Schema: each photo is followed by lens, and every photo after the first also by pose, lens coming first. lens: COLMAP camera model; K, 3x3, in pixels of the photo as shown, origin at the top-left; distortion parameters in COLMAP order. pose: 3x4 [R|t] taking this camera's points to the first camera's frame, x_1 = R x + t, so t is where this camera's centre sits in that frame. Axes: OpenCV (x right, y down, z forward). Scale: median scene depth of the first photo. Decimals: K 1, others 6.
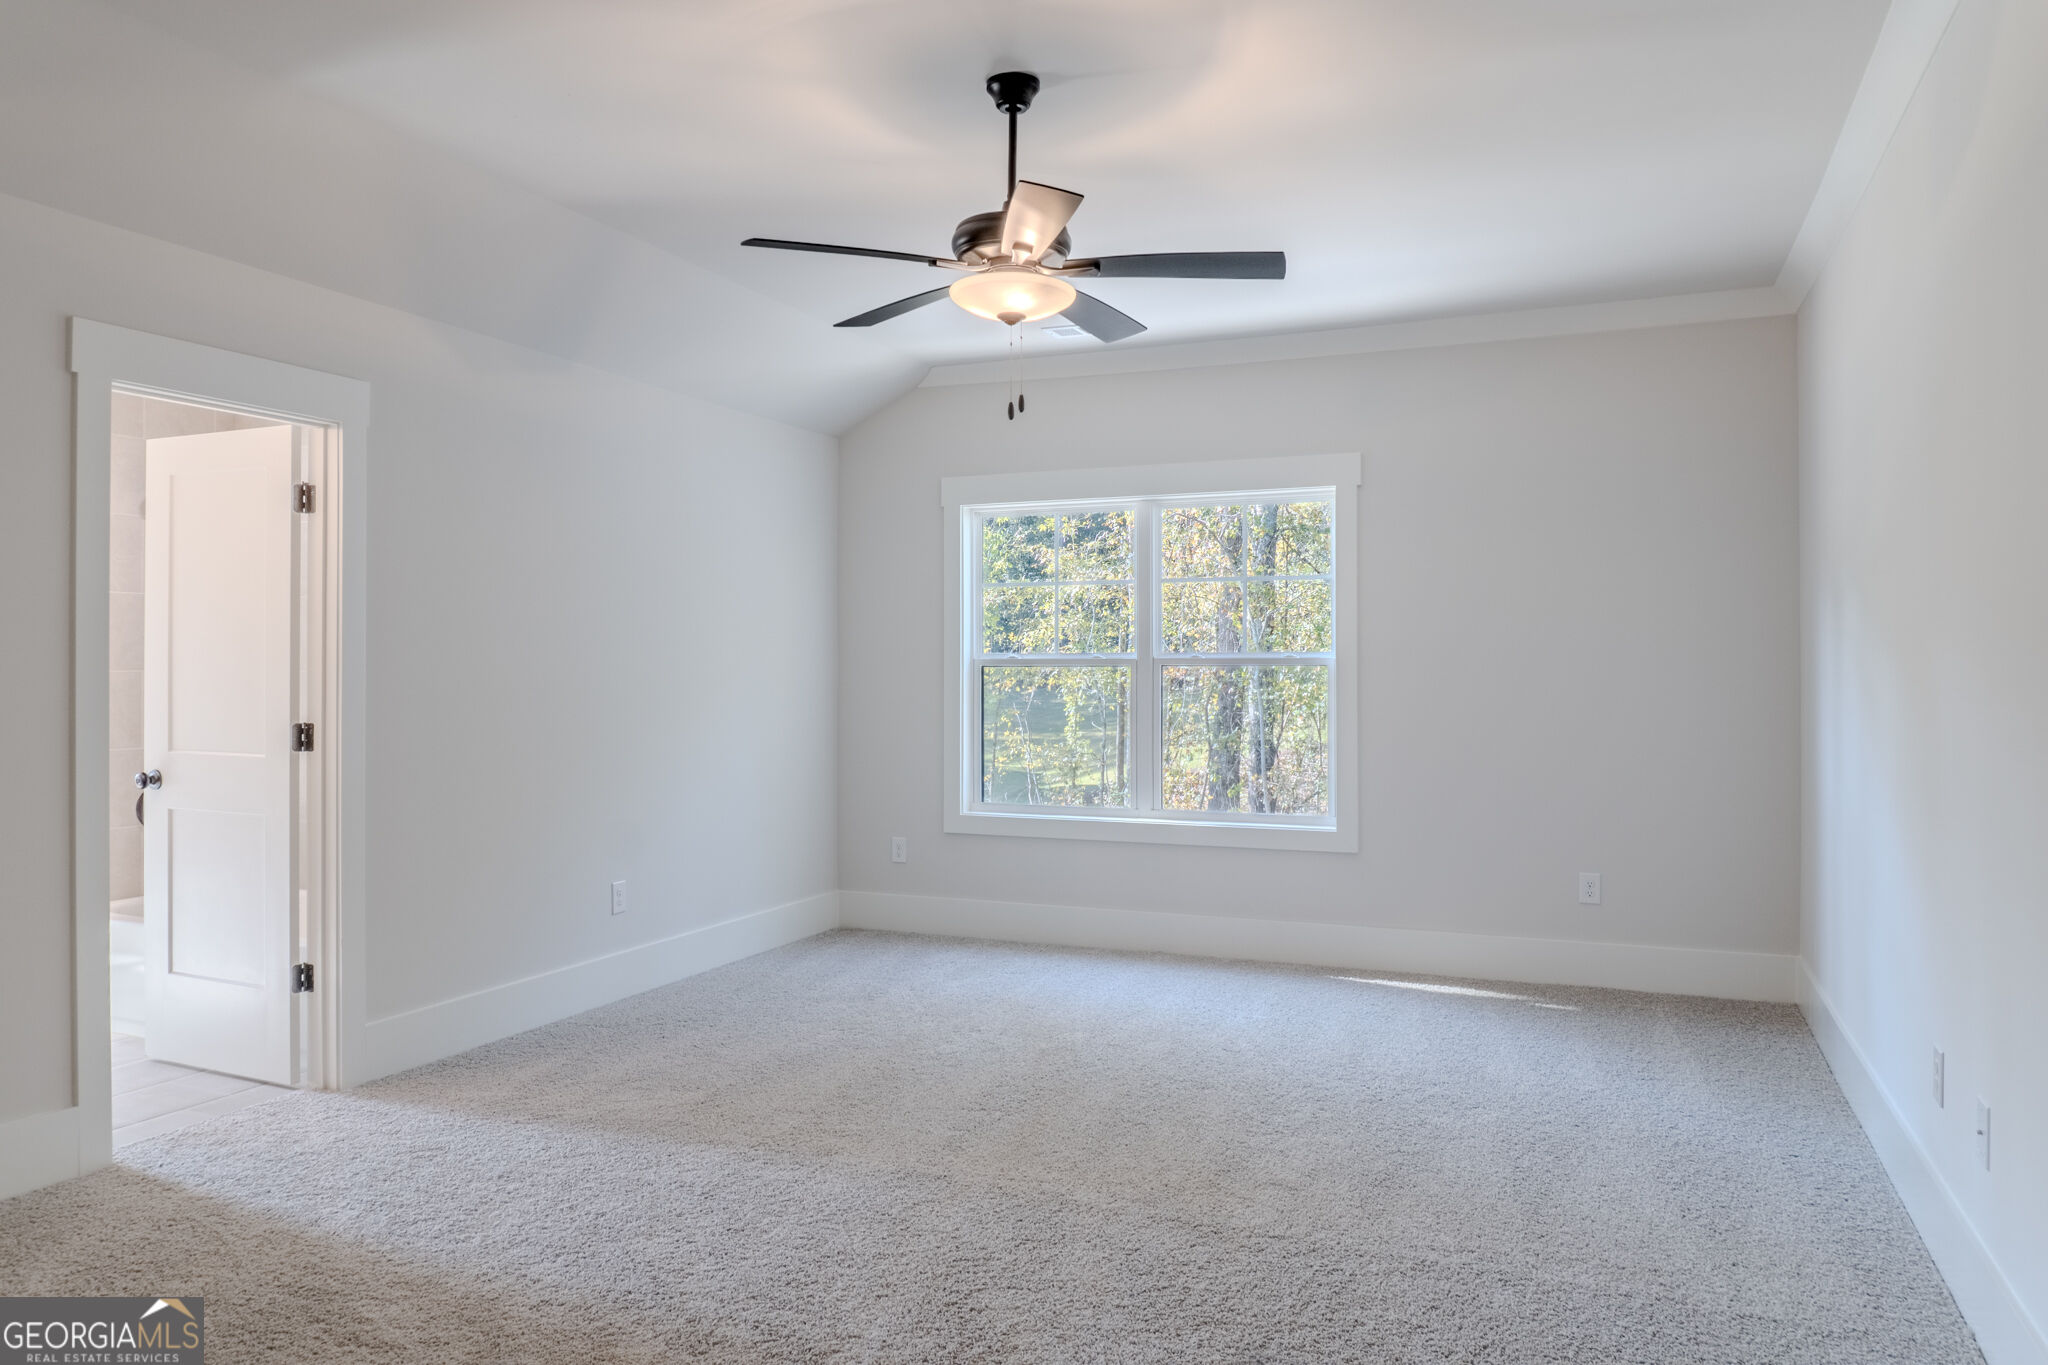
lens RADIAL K [[1384.2, 0, 1005.5], [0, 1384.2, 681.1], [0, 0, 1]] dist [-0.019148, -0.007740]
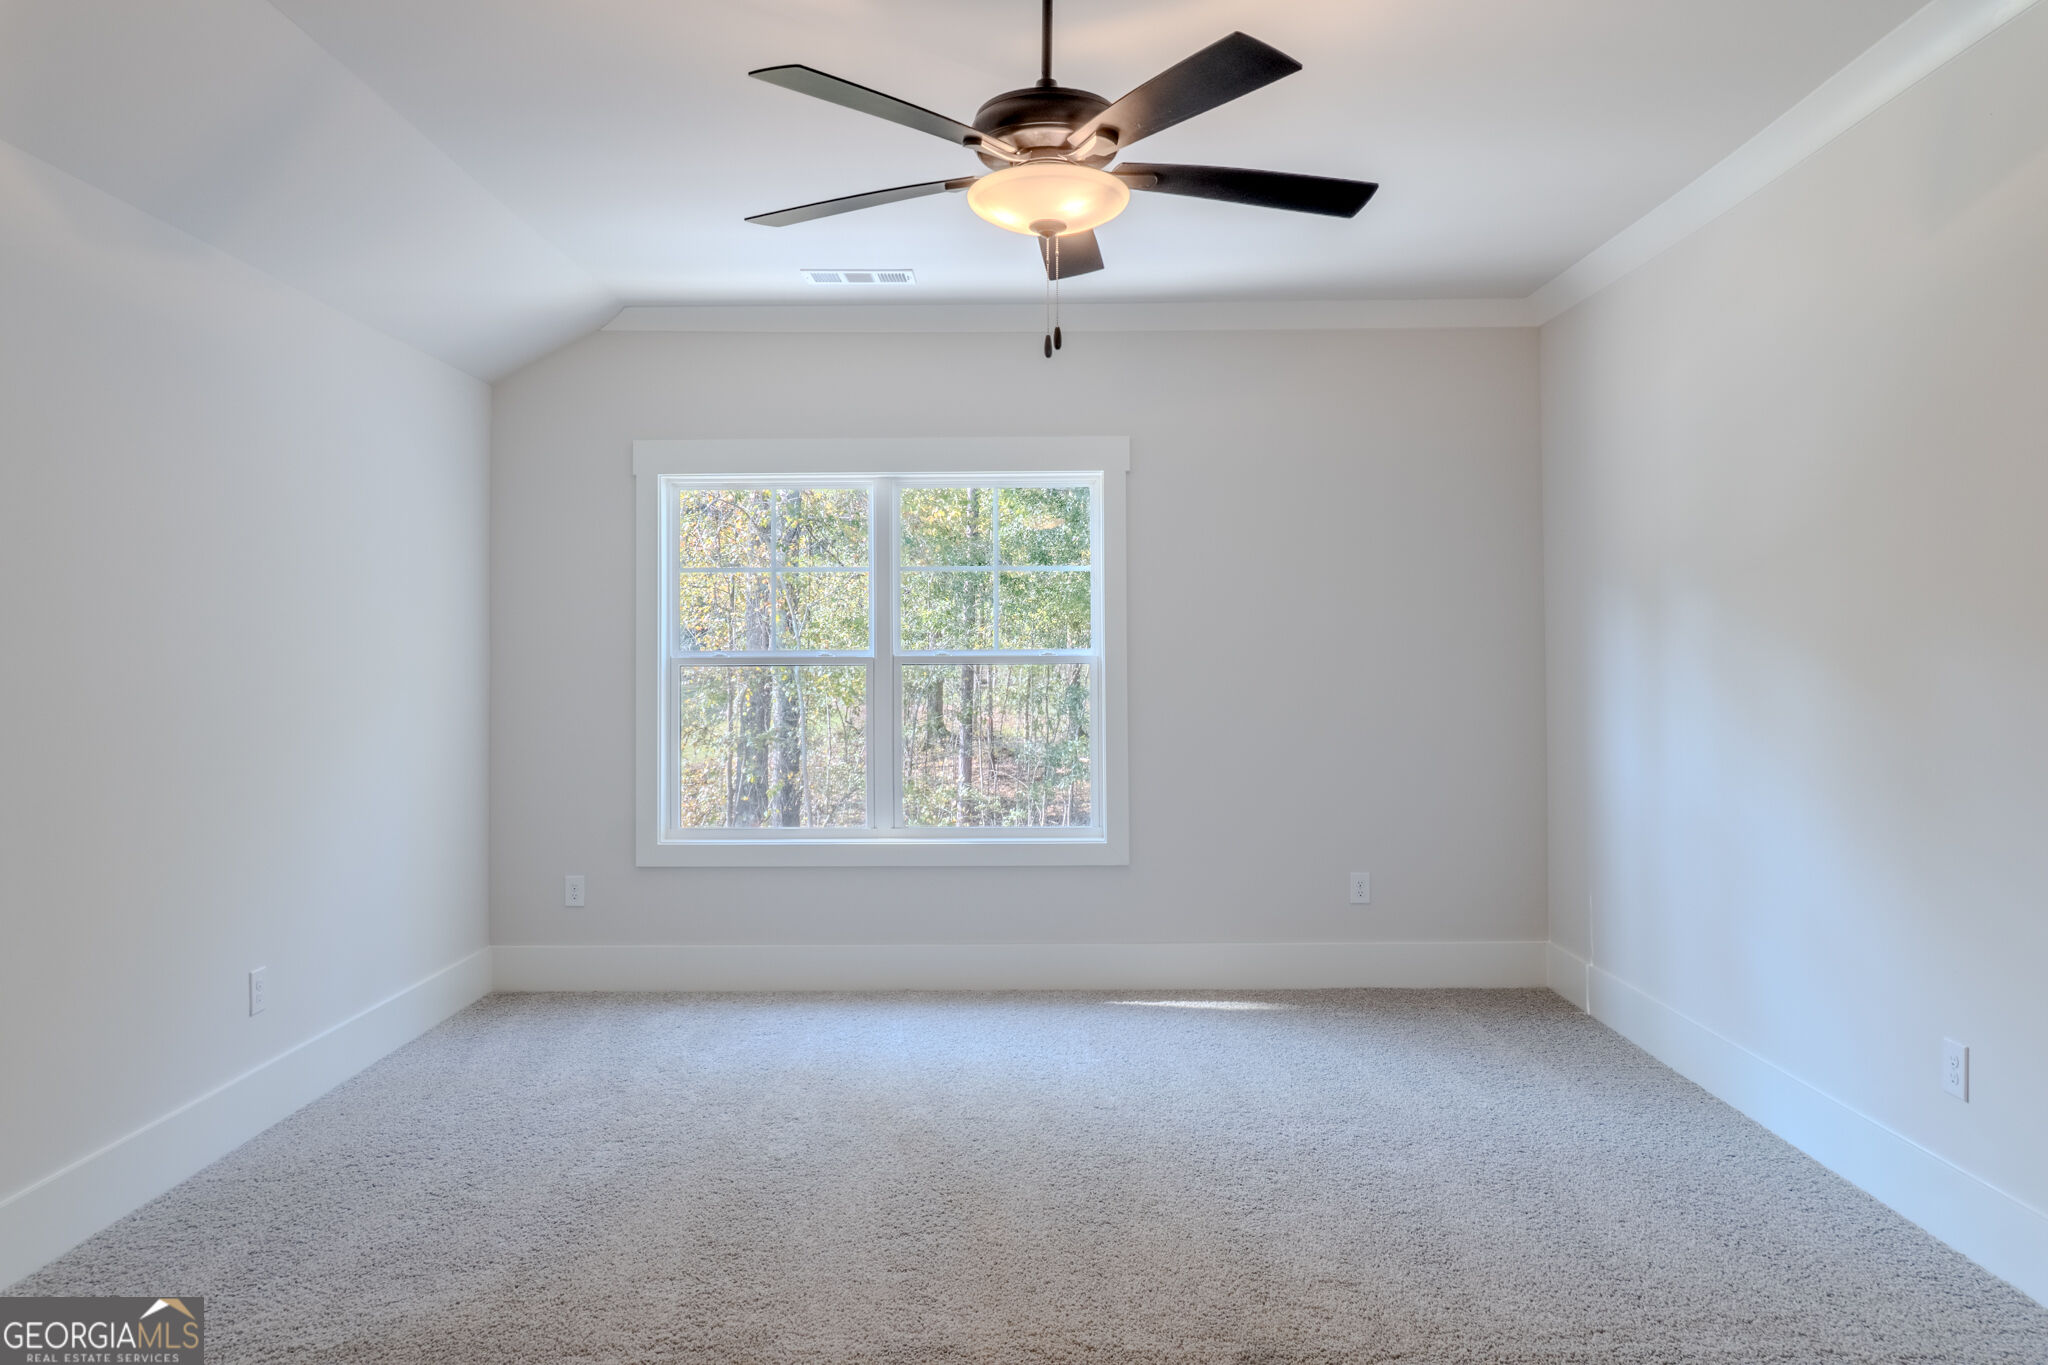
lens RADIAL K [[1384.2, 0, 1001.1], [0, 1384.2, 646.5], [0, 0, 1]] dist [-0.019148, -0.007740]
pose [[0.921977, -0.001076, 0.387244, -0.214412], [0.008338, 0.999819, -0.017073, -0.008834], [-0.387156, 0.018970, 0.921819, 0.196366]]
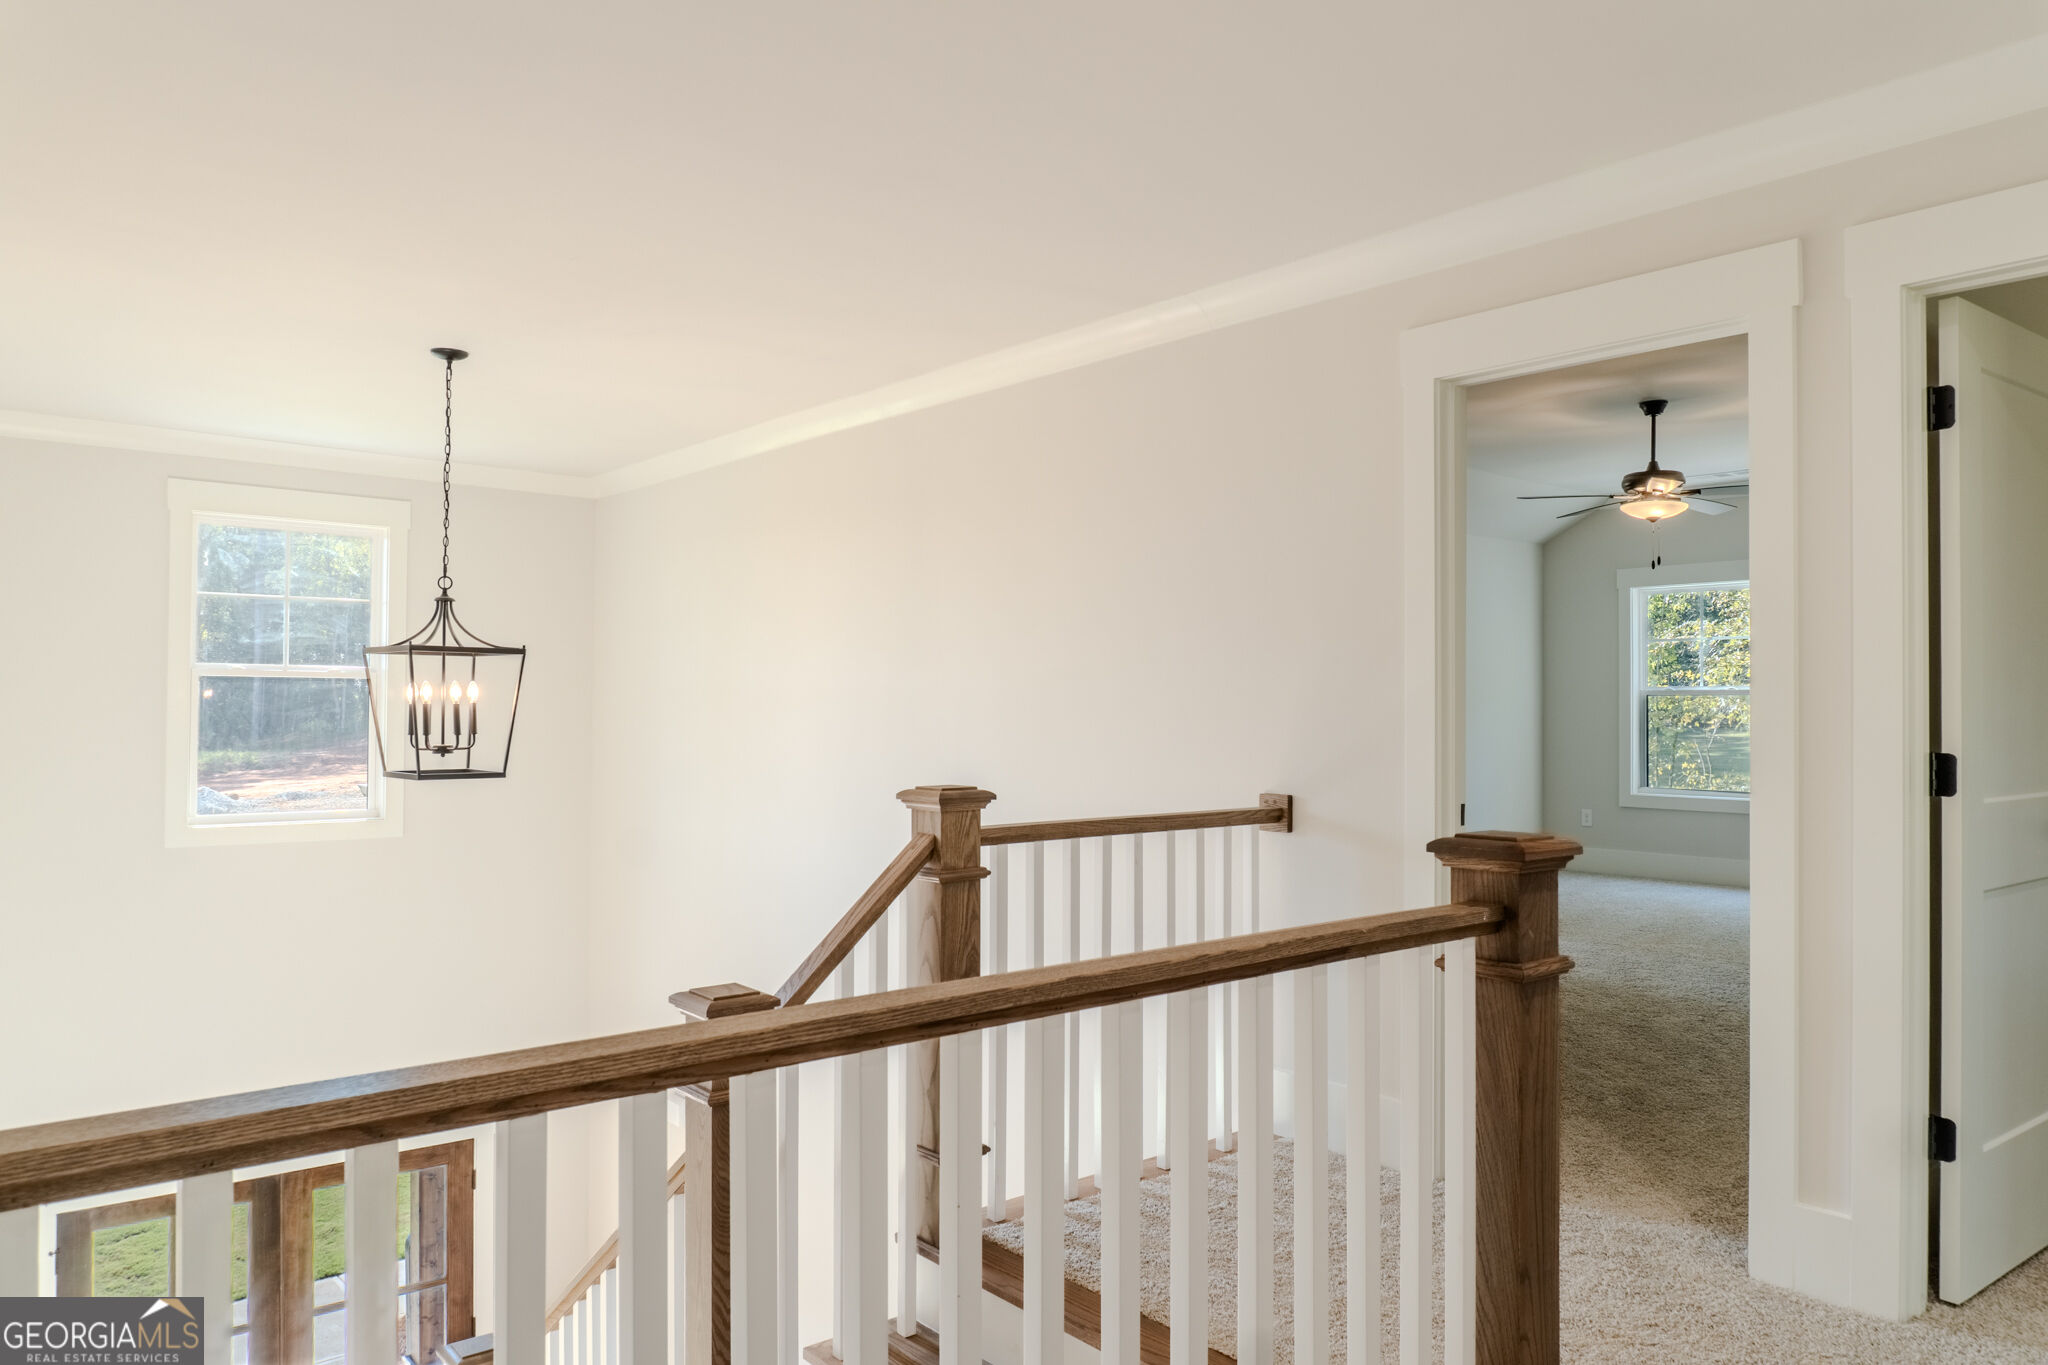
lens RADIAL K [[1384.2, 0, 1019.1], [0, 1384.2, 693.6], [0, 0, 1]] dist [-0.019148, -0.007740]
pose [[0.897675, -0.002376, -0.440652, 0.039423], [-0.006021, 0.999826, -0.017656, 0.023403], [0.440617, 0.018503, 0.897504, -0.813711]]
